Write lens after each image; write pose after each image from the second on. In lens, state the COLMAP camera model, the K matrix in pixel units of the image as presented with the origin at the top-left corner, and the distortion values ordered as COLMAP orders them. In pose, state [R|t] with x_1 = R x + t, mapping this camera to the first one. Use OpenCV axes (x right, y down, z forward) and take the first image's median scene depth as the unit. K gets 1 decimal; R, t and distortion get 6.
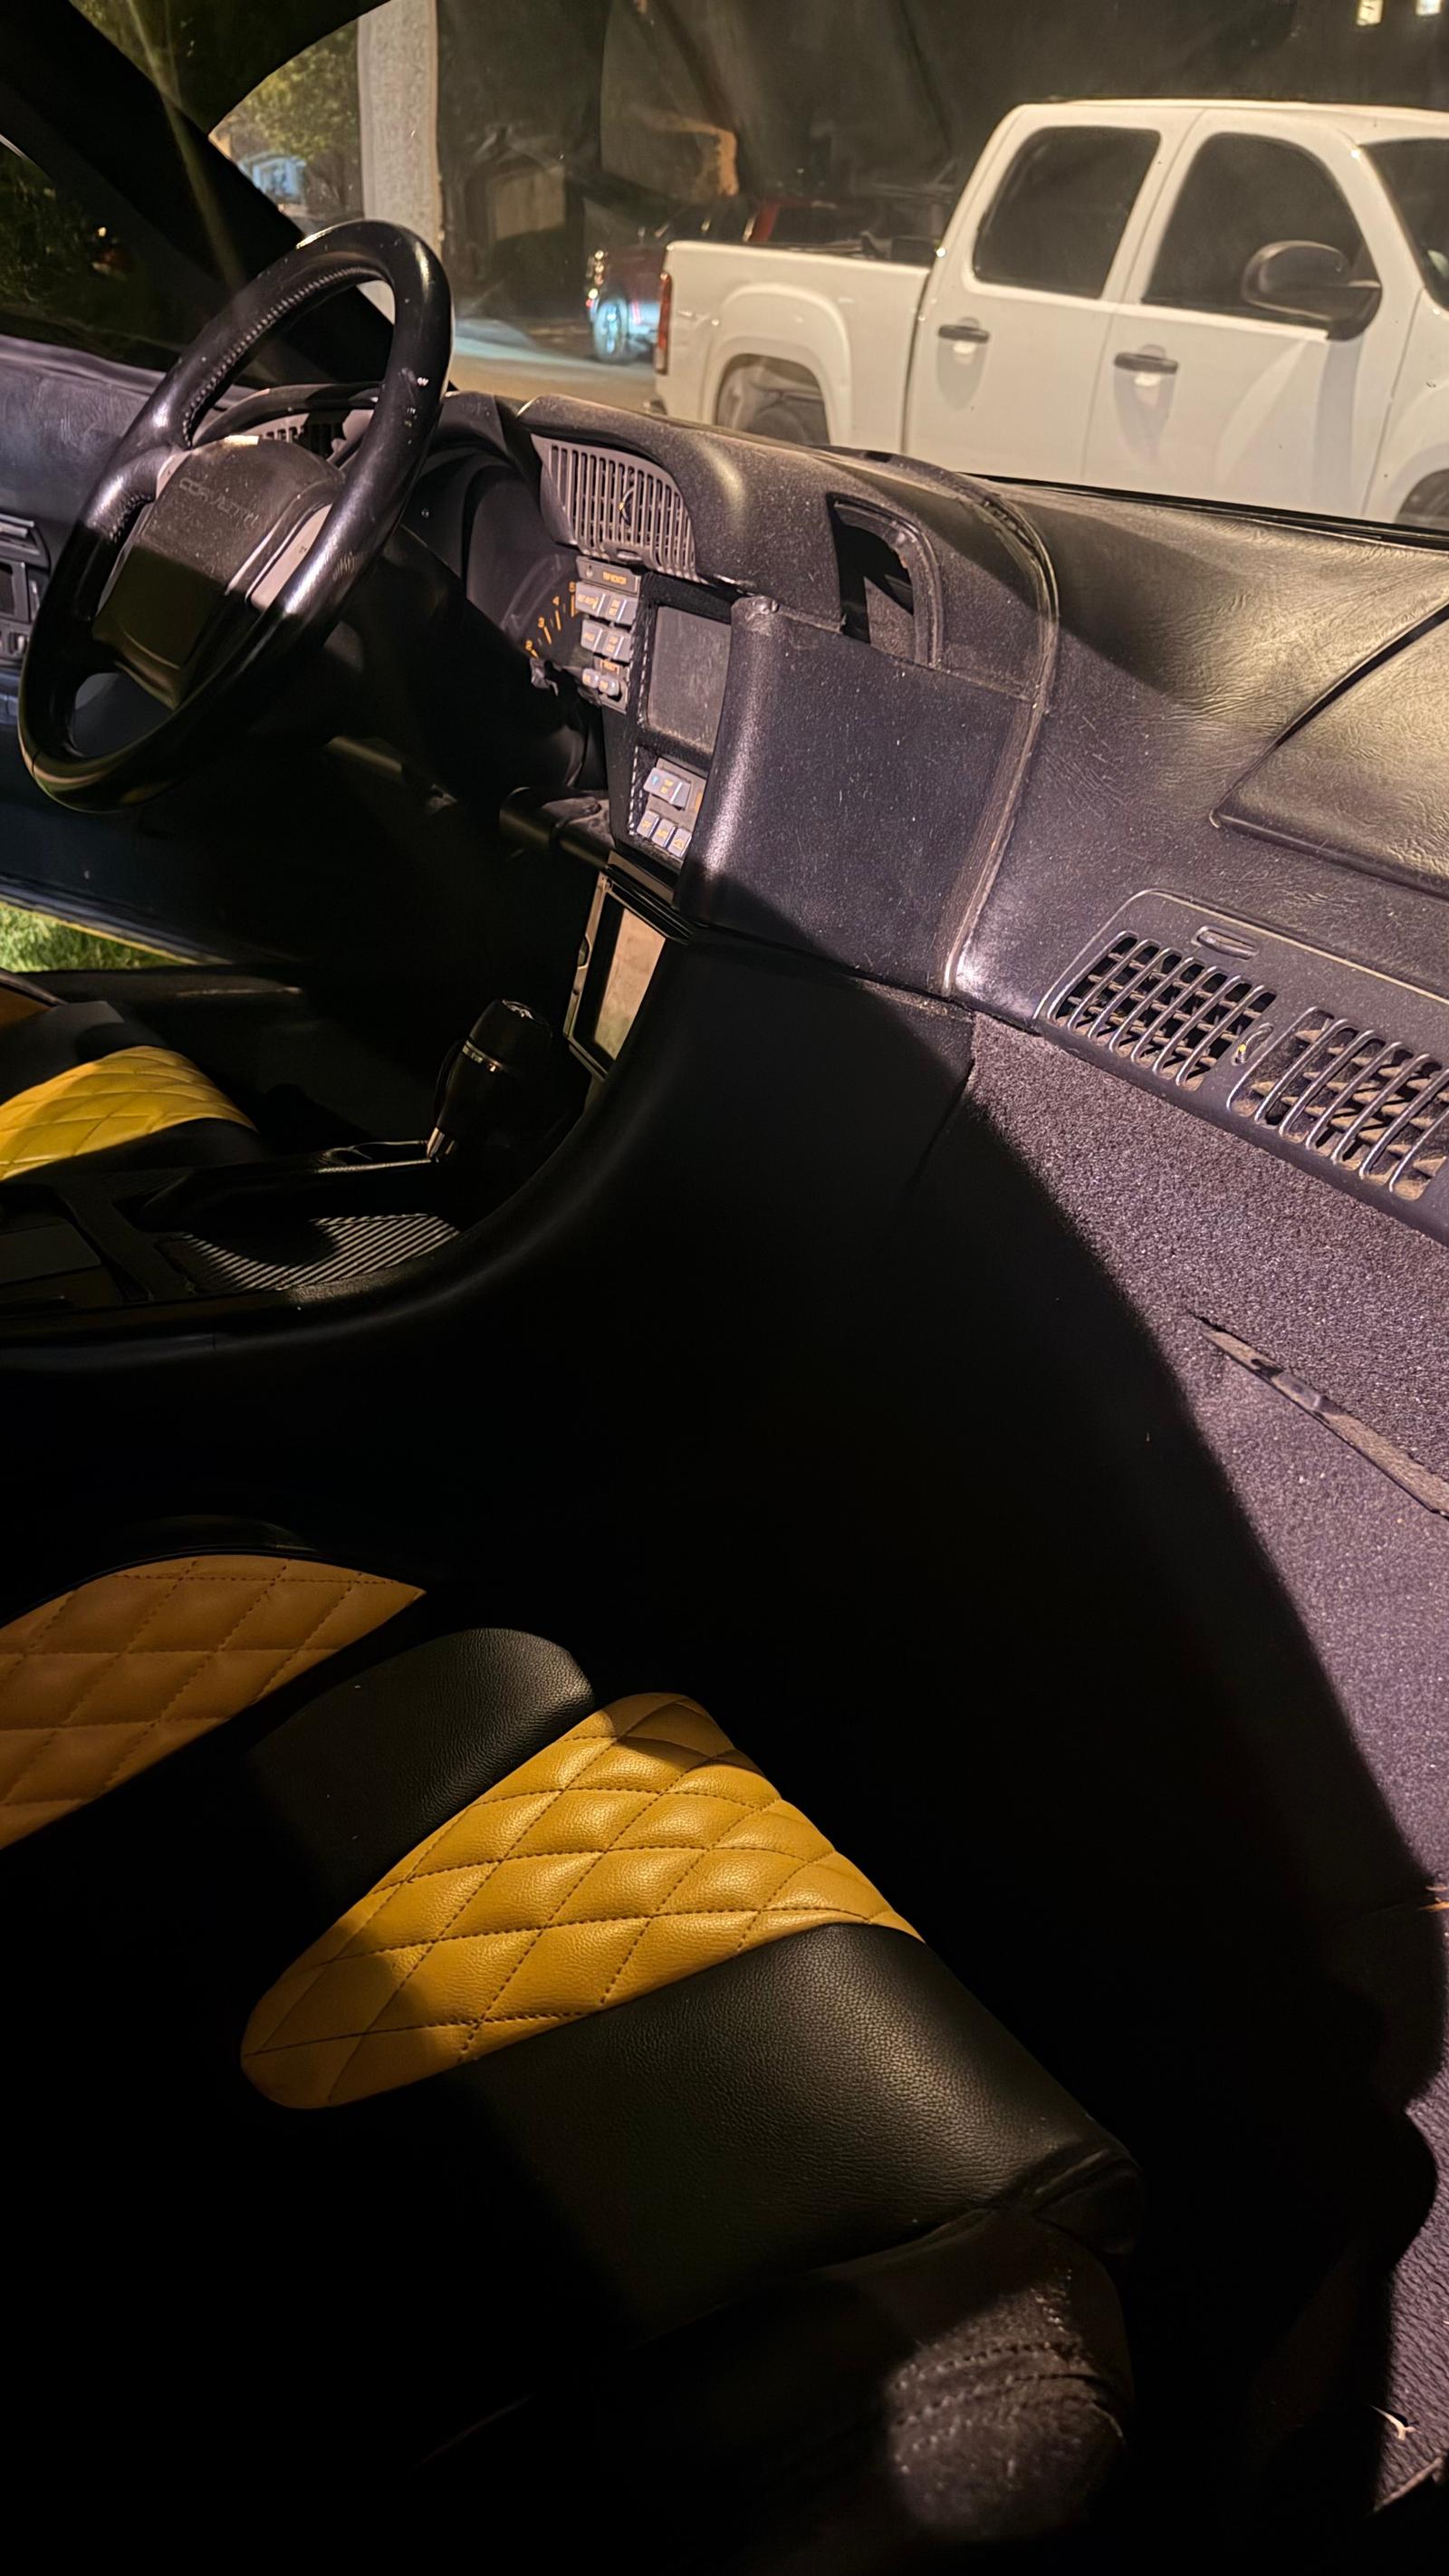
lens RADIAL K [[1783.8, 0, 753.1], [0, 1783.8, 1294.4], [0, 0, 1]] dist [0.112721, -0.185286]
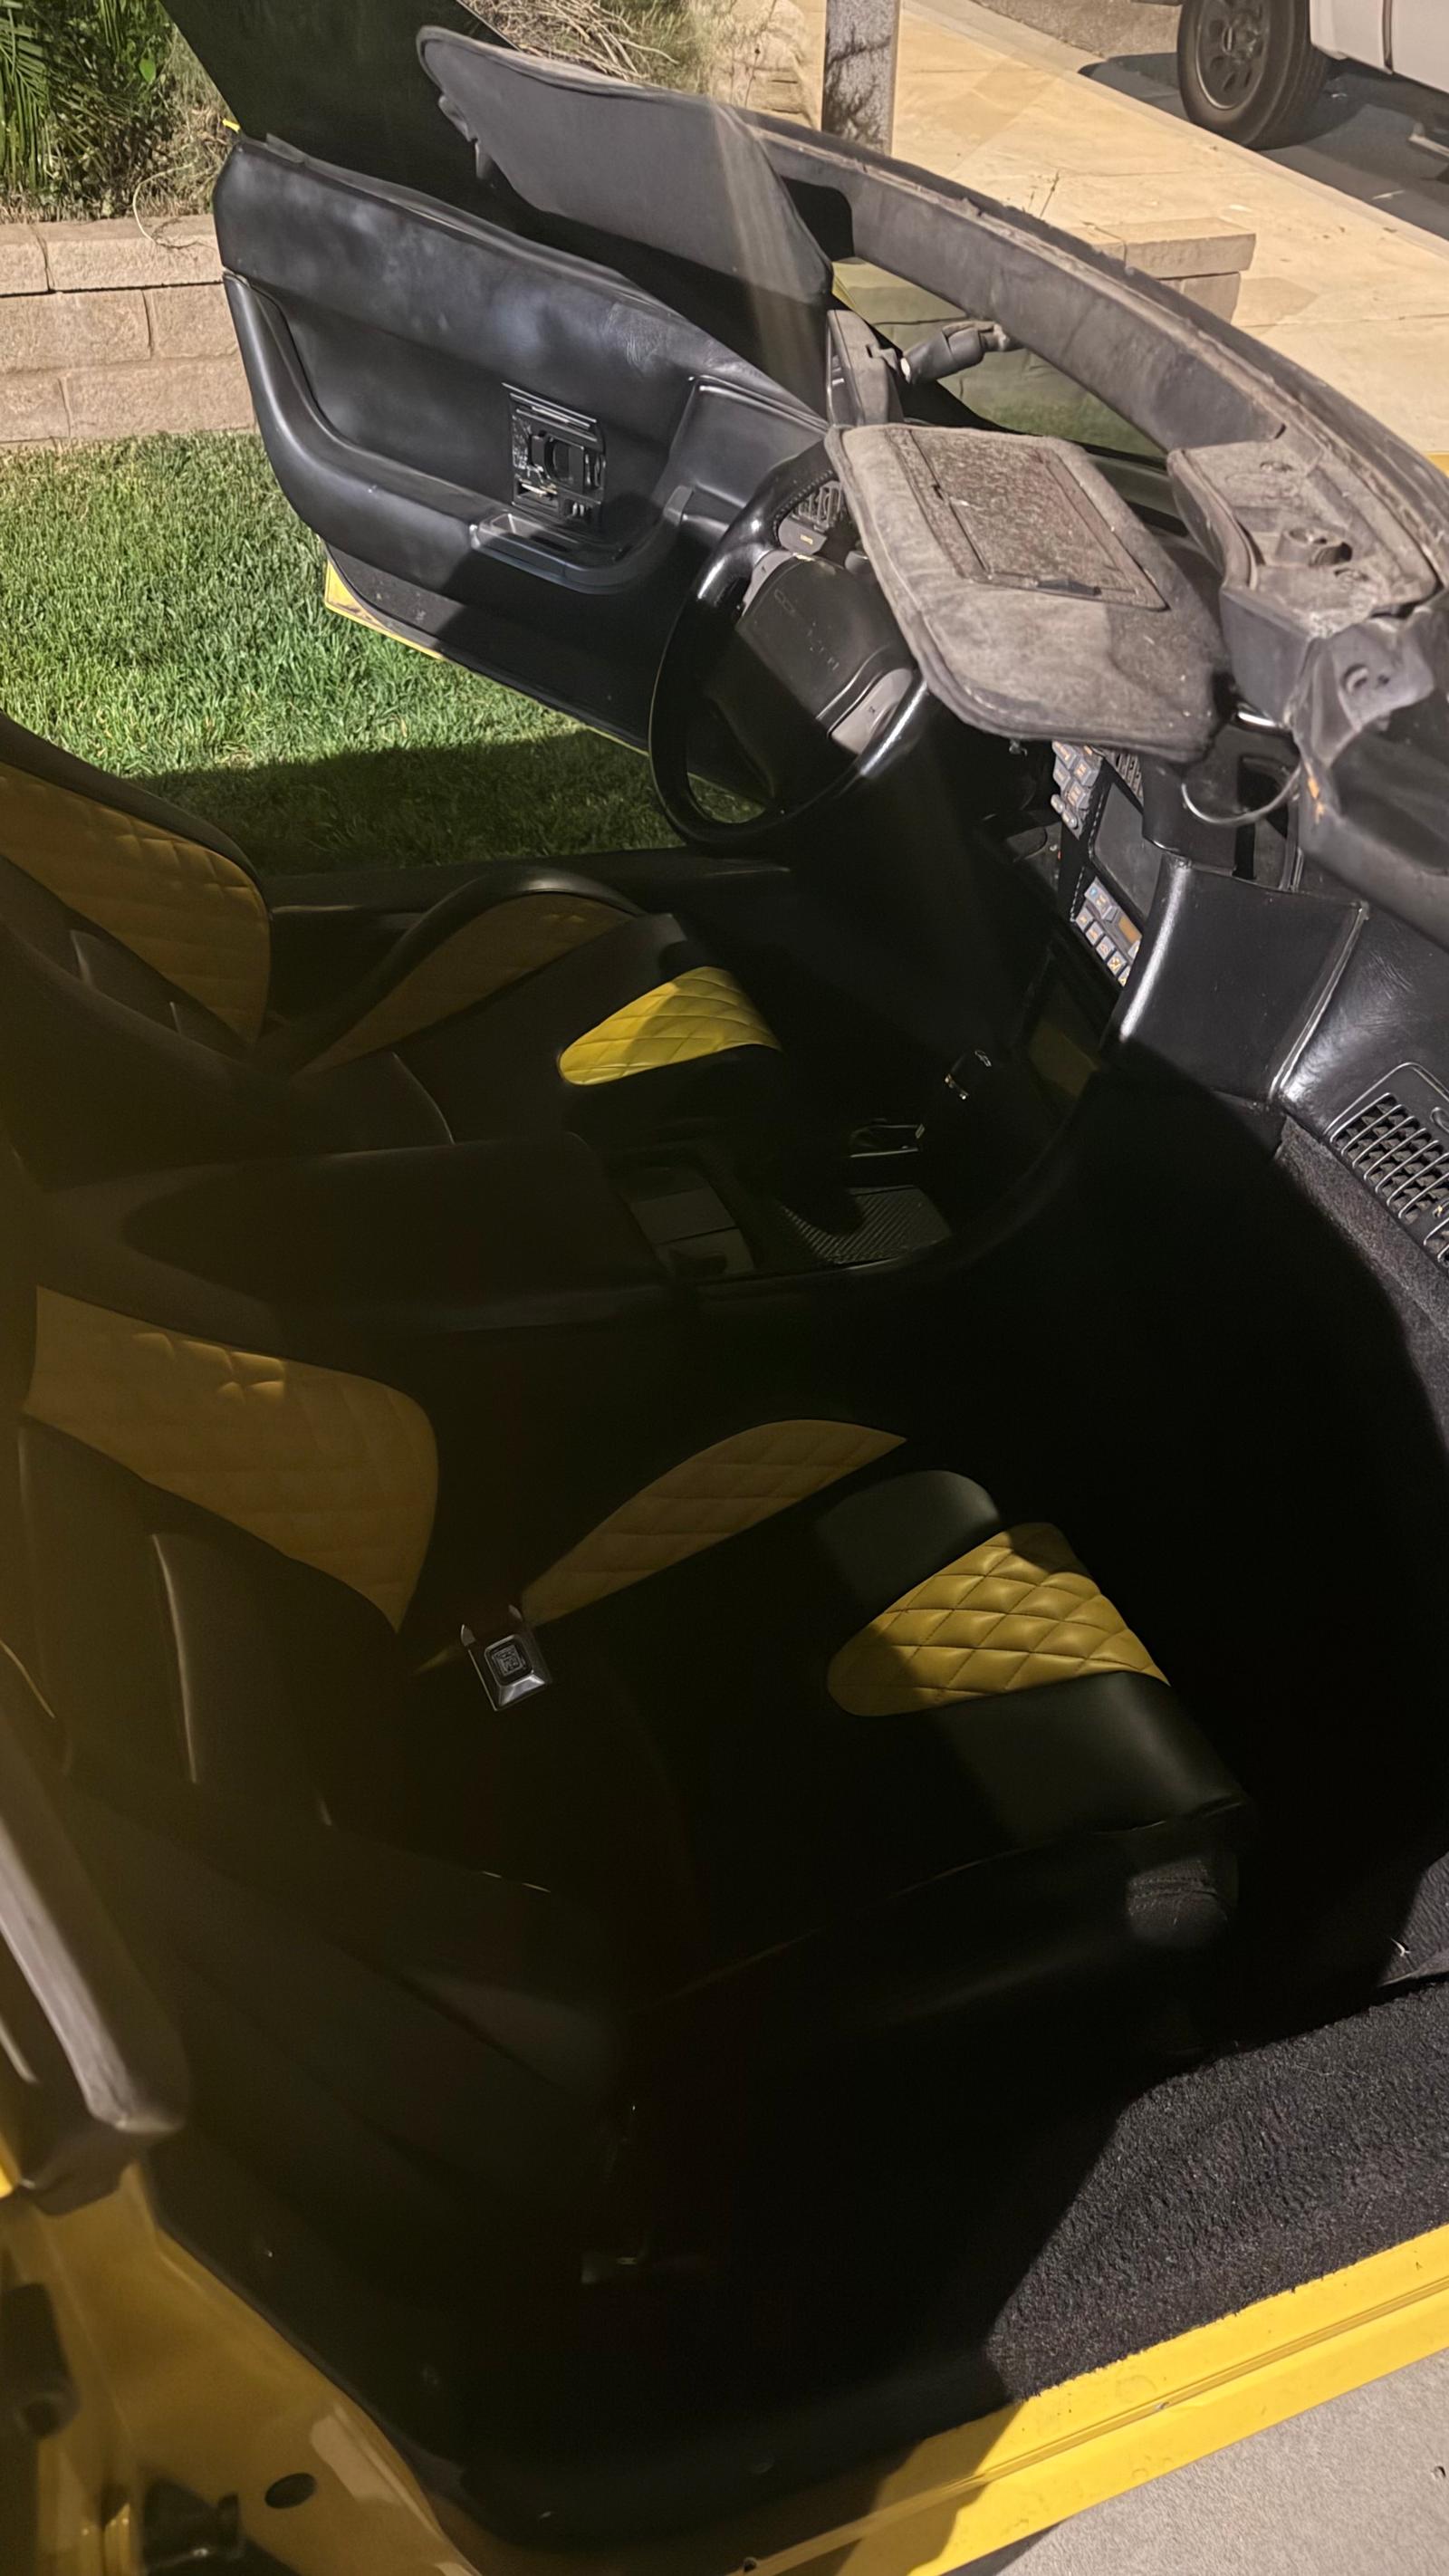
lens RADIAL K [[1747.3, 0, 720.2], [0, 1747.3, 1334.8], [0, 0, 1]] dist [0.059025, -0.052108]
pose [[0.977168, 0.119807, -0.175471, -0.065362], [-0.067560, 0.958202, 0.278002, -0.363242], [0.201443, -0.259799, 0.944418, -0.580922]]
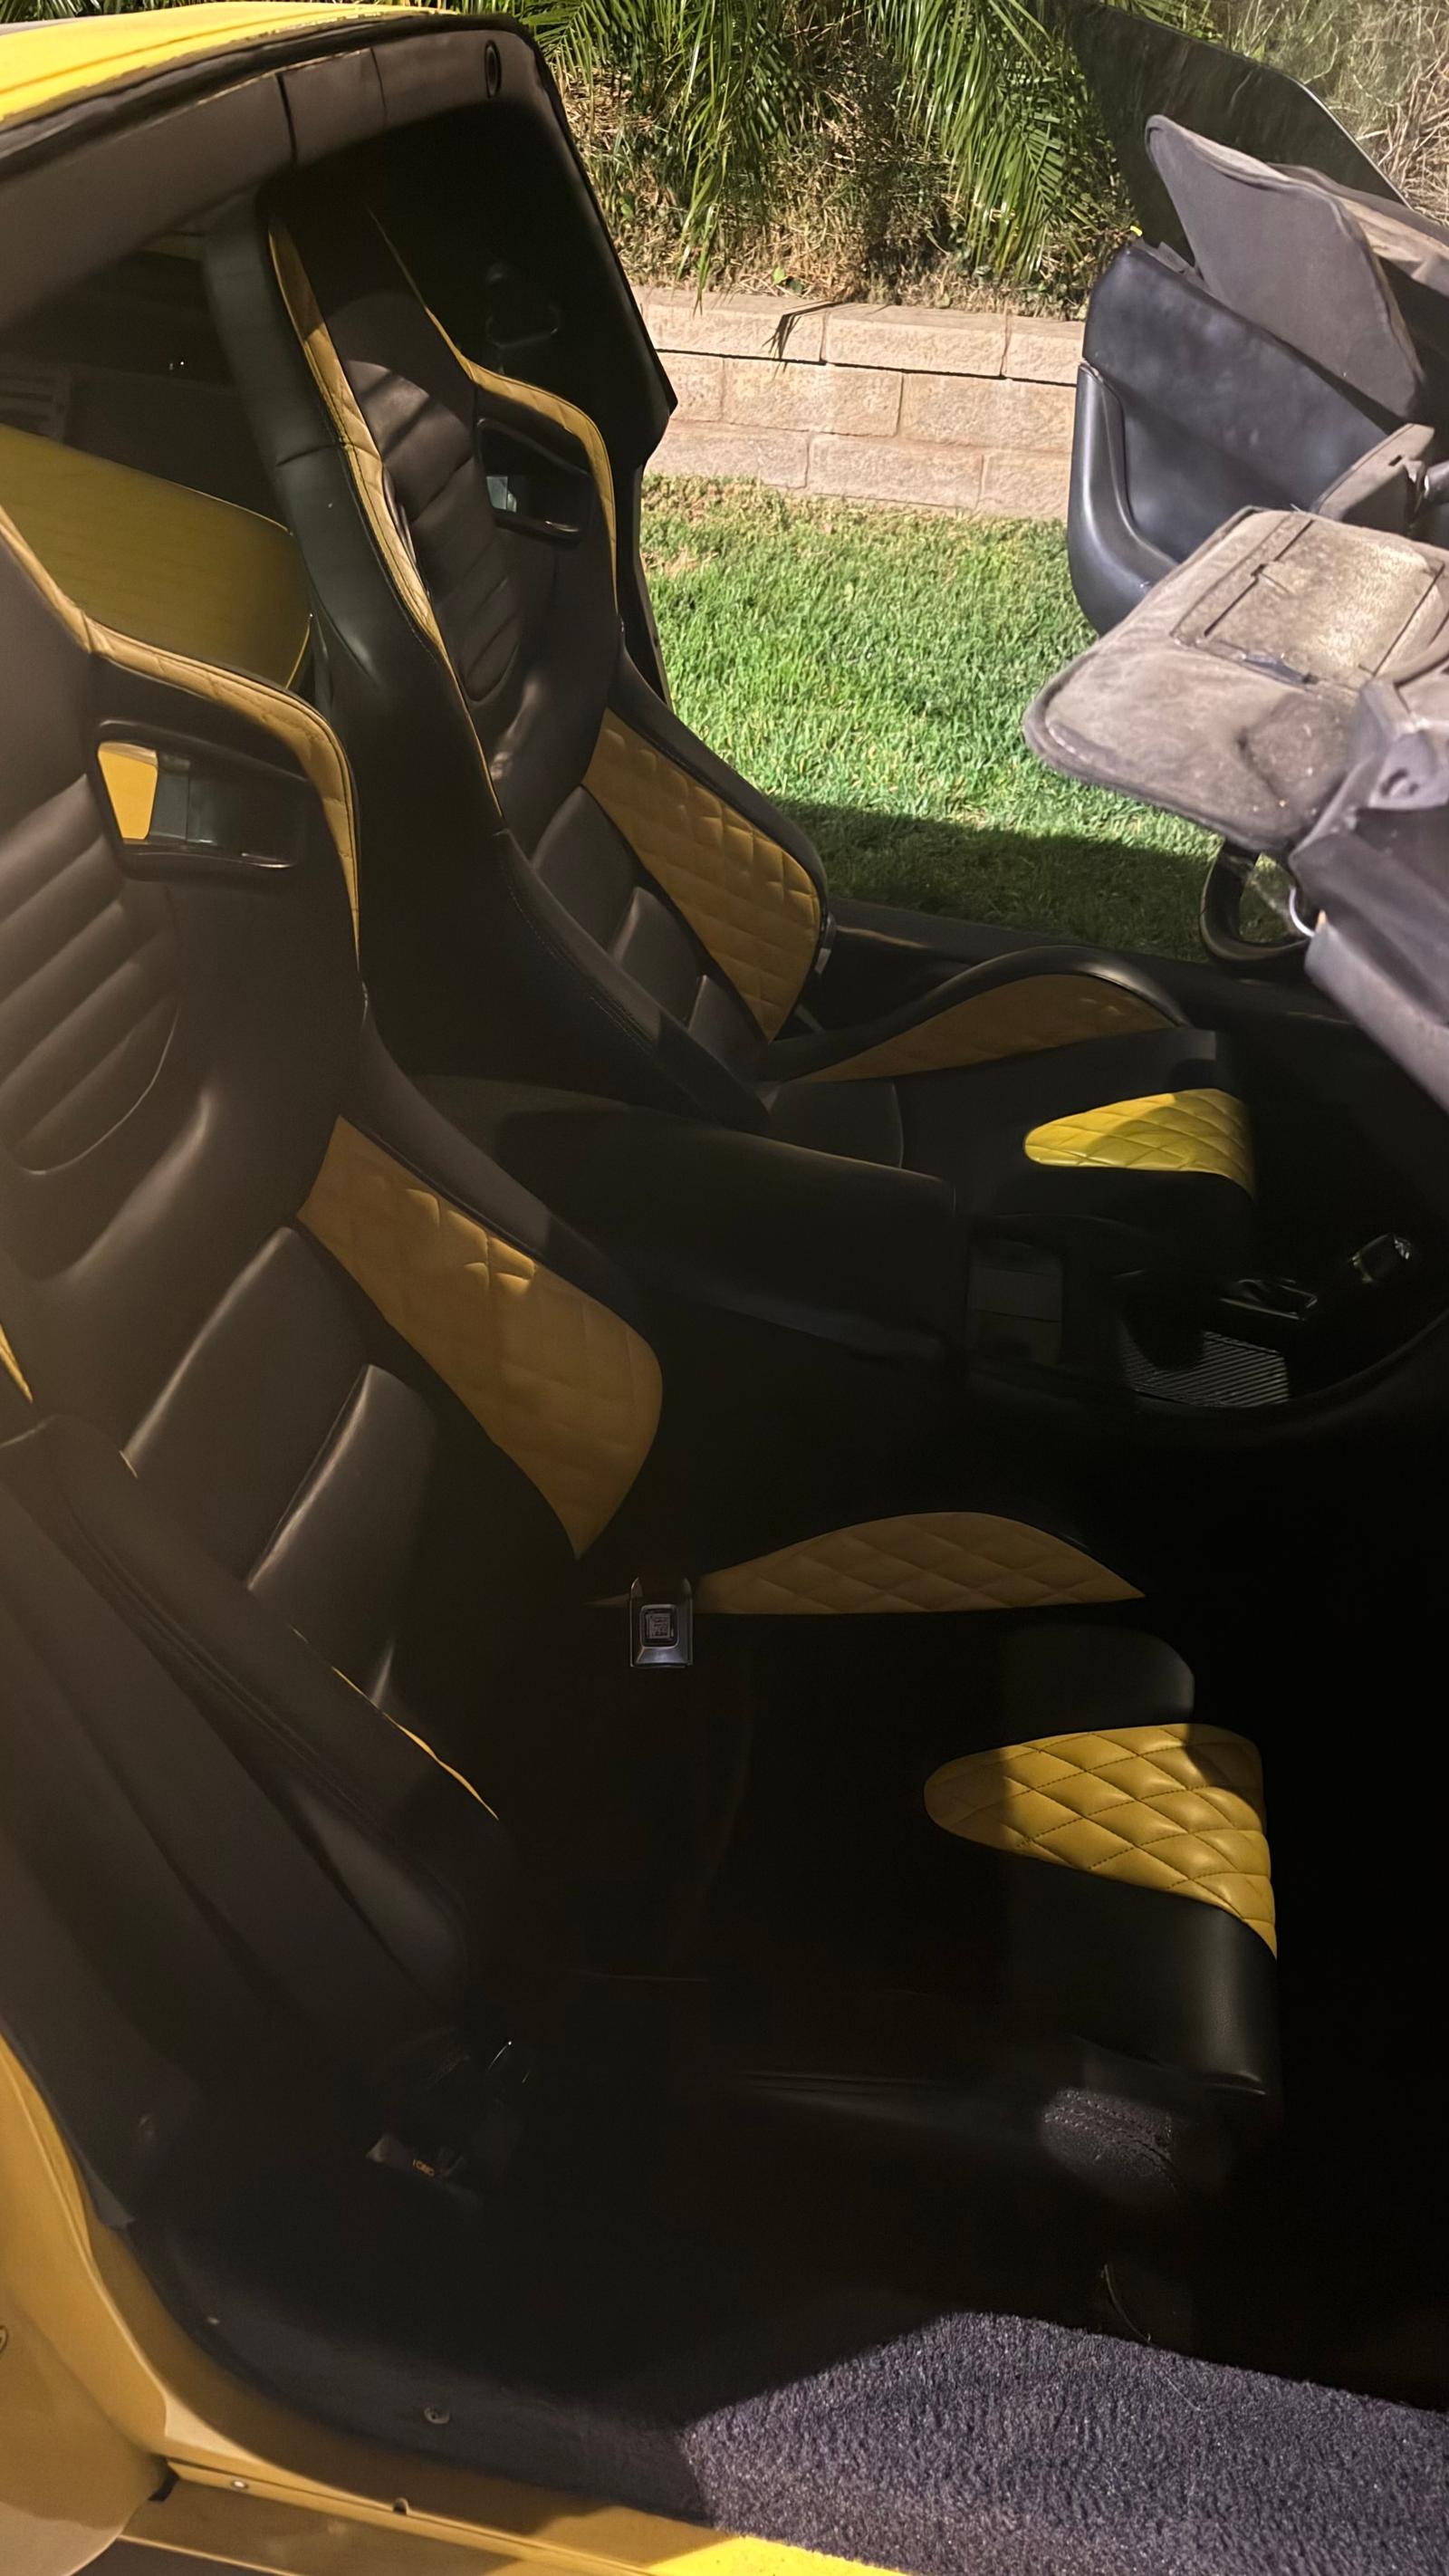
lens RADIAL K [[1759.1, 0, 716.9], [0, 1759.1, 1334.9], [0, 0, 1]] dist [0.061867, -0.076227]
pose [[0.740004, 0.424454, -0.521759, 0.244122], [-0.309678, 0.903629, 0.295895, -0.369866], [0.597070, -0.057387, 0.800134, -0.468274]]
